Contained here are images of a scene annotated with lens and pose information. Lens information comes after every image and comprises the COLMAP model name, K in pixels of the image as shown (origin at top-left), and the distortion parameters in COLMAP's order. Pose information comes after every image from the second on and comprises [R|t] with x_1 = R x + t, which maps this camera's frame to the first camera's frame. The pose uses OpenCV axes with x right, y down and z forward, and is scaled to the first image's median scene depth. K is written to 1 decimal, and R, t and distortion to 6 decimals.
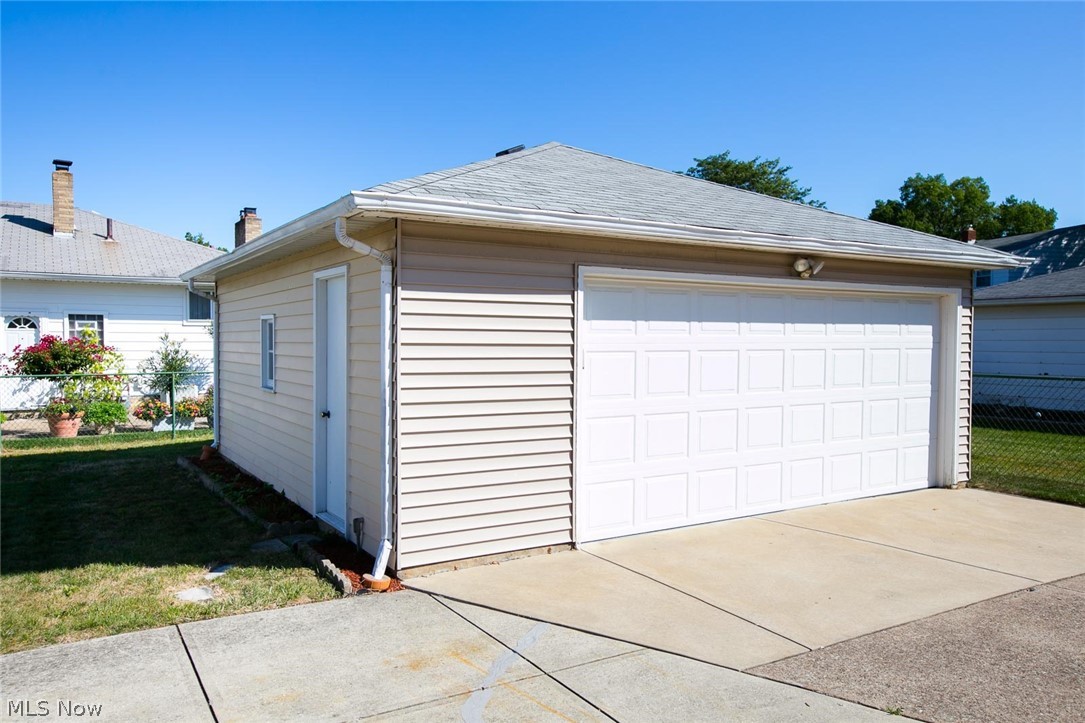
lens RADIAL K [[815.7, 0, 542.5], [0, 815.7, 361.5], [0, 0, 1]] dist [-0.021635, 0.006865]
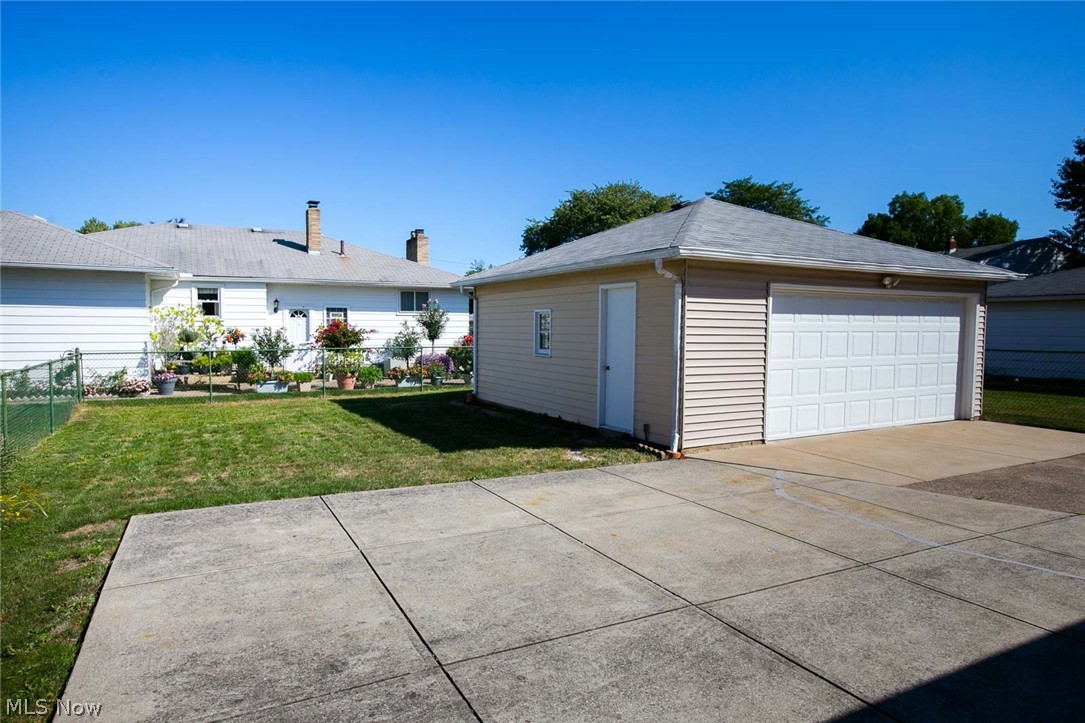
lens RADIAL K [[655.9, 0, 542.5], [0, 655.9, 361.5], [0, 0, 1]] dist [-0.037785, 0.001605]
pose [[0.997683, 0.005704, -0.067799, -0.241366], [-0.003903, 0.999637, 0.026674, 0.011544], [0.067927, -0.026347, 0.997342, -0.305485]]
